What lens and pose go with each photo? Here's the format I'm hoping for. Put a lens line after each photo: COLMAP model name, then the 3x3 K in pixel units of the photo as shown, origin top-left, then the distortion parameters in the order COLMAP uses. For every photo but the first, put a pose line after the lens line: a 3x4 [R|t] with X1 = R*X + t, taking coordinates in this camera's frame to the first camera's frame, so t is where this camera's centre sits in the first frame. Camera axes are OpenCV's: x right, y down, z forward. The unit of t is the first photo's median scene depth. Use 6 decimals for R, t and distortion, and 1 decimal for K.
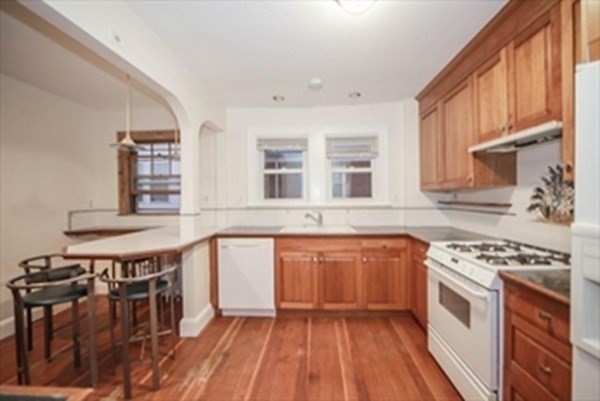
lens RADIAL K [[257.8, 0, 303.0], [0, 257.8, 199.5], [0, 0, 1]] dist [0.000163, -0.000061]
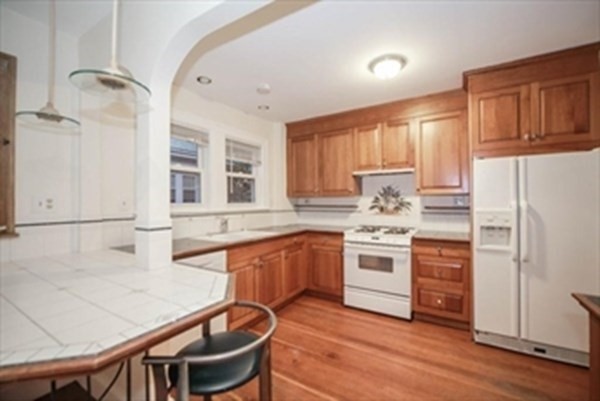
lens RADIAL K [[257.8, 0, 303.0], [0, 257.8, 199.5], [0, 0, 1]] dist [0.000163, -0.000061]
pose [[0.479046, 0.013654, 0.877684, -0.823189], [0.007456, 0.999780, -0.019623, 0.005848], [-0.877758, 0.015944, 0.478838, 0.429283]]
